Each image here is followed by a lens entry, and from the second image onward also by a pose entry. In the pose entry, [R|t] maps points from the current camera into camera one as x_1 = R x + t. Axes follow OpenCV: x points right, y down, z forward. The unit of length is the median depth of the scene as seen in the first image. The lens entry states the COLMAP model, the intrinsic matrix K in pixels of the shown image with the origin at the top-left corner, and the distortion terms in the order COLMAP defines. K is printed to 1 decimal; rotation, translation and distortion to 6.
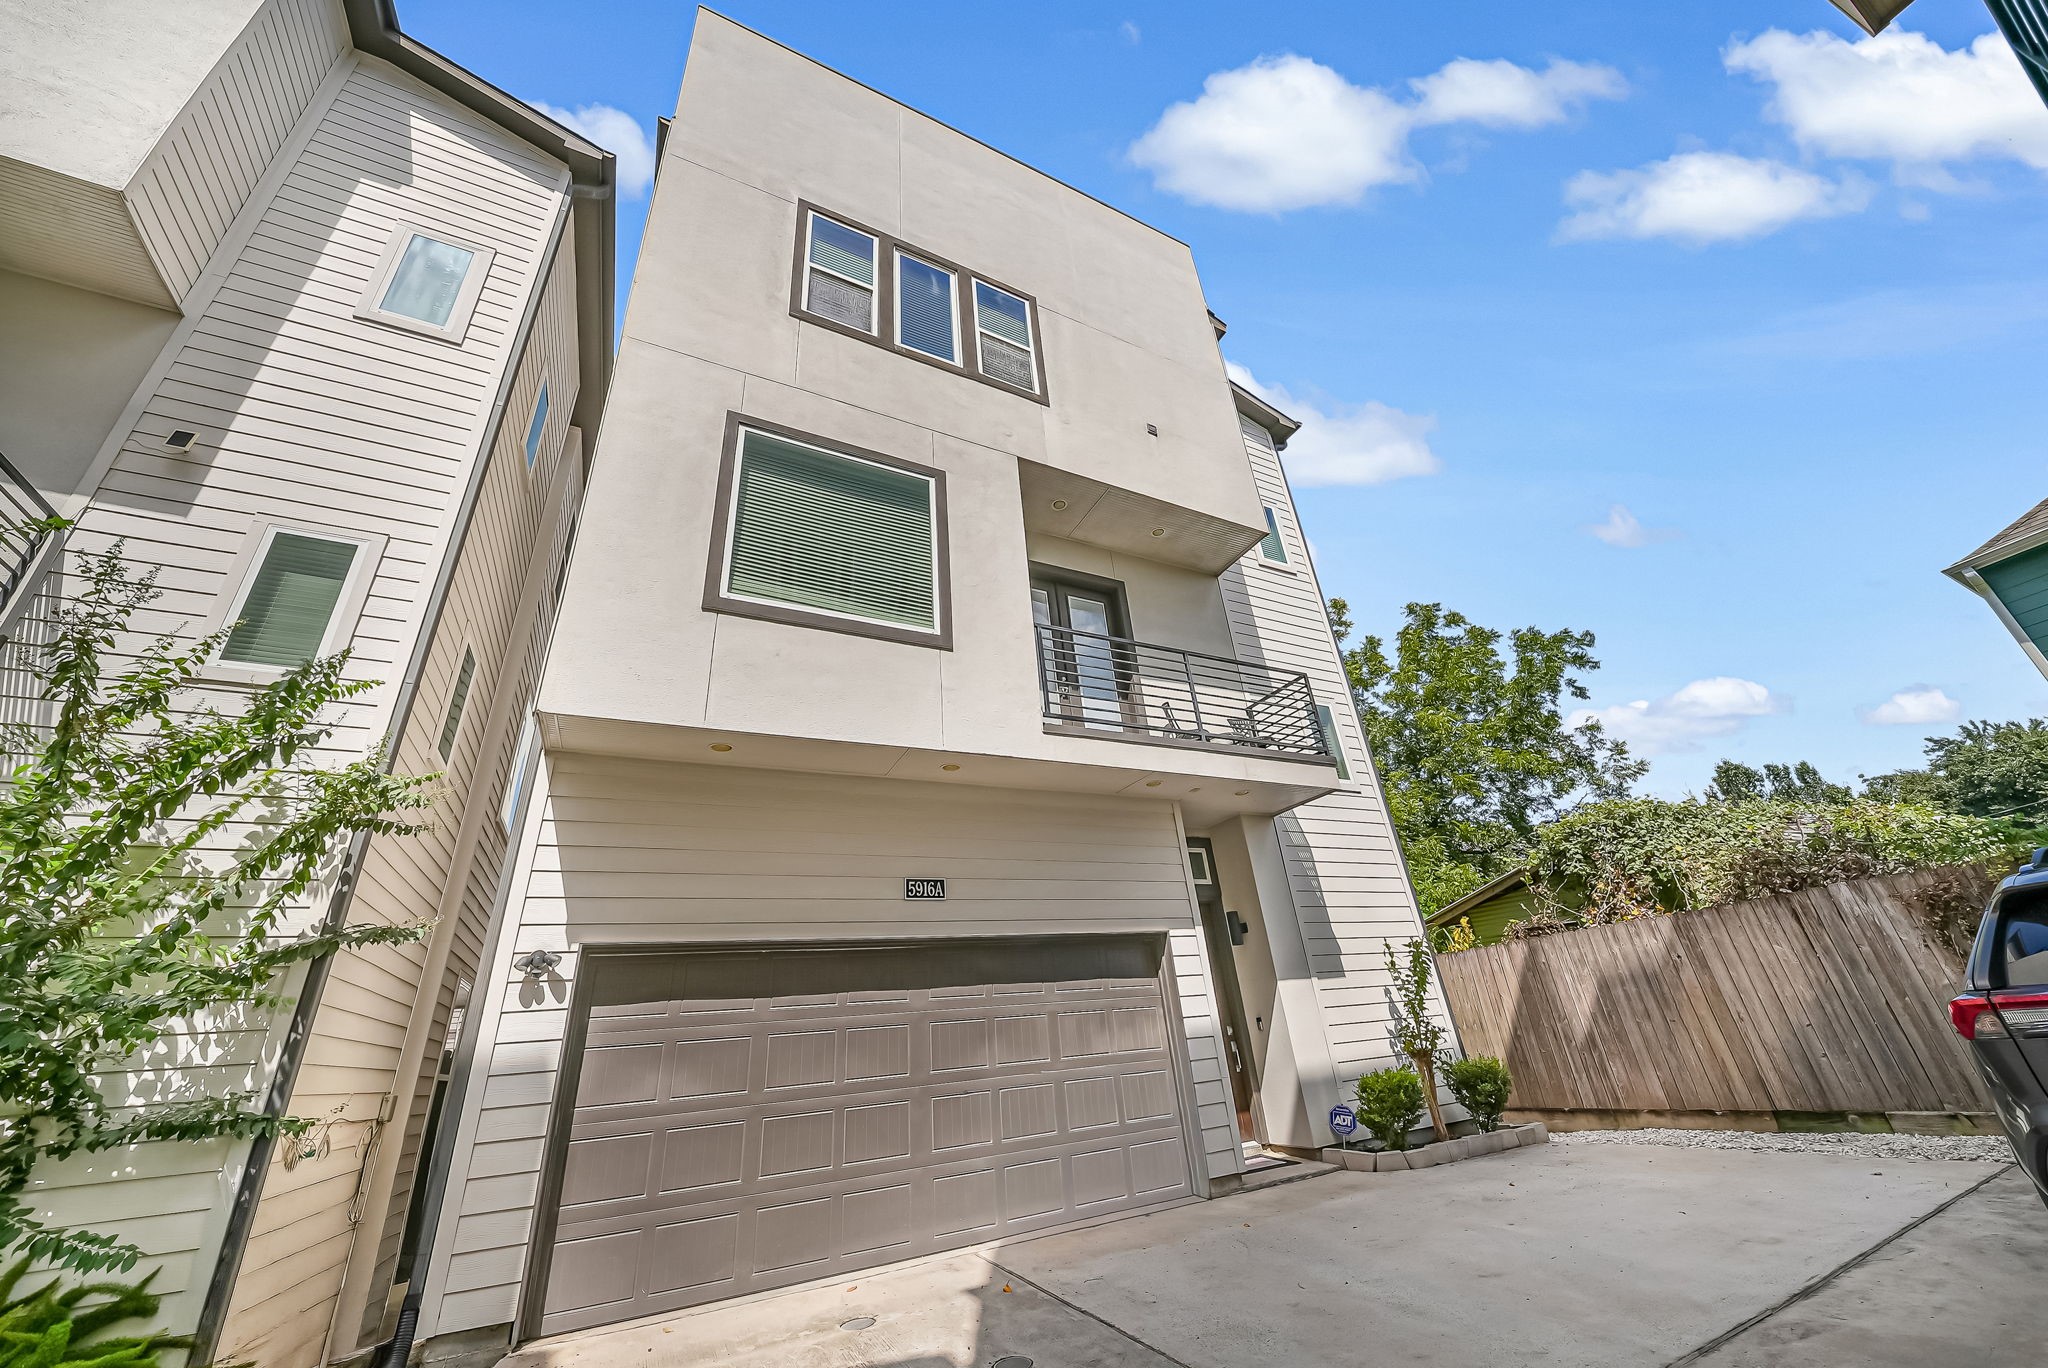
lens RADIAL K [[732.5, 0, 1024.0], [0, 732.5, 684.0], [0, 0, 1]] dist [0.000426, -0.000049]
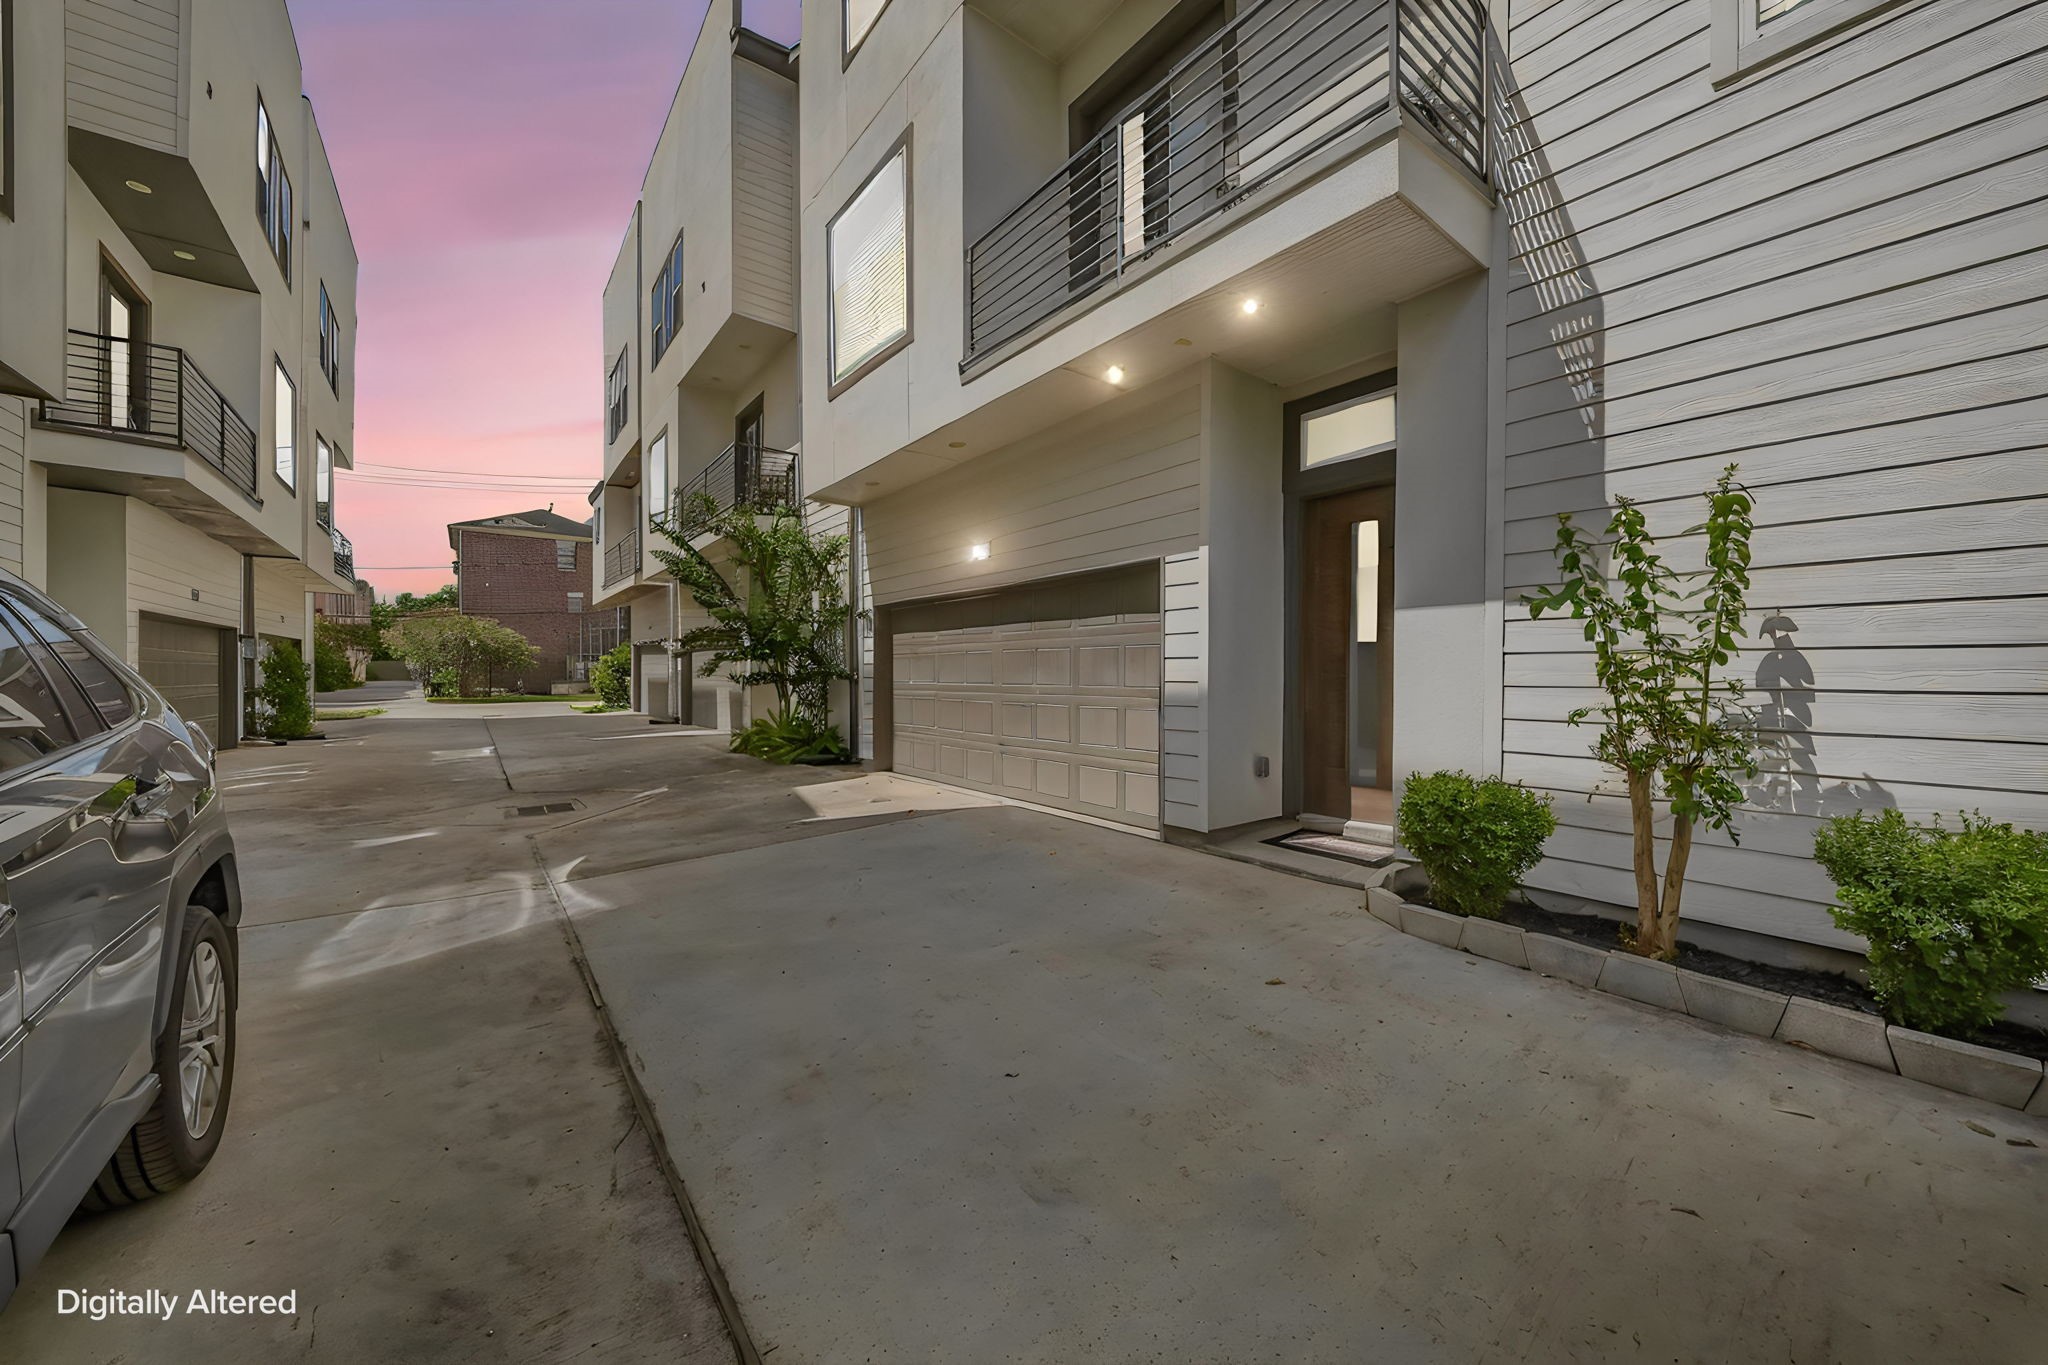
lens RADIAL K [[732.5, 0, 1024.0], [0, 732.5, 682.5], [0, 0, 1]] dist [0.000426, -0.000049]
pose [[0.195996, 0.087947, -0.976653, 0.913163], [0.414239, 0.895316, 0.163752, 0.263243], [0.888815, -0.436663, 0.139047, 0.689117]]
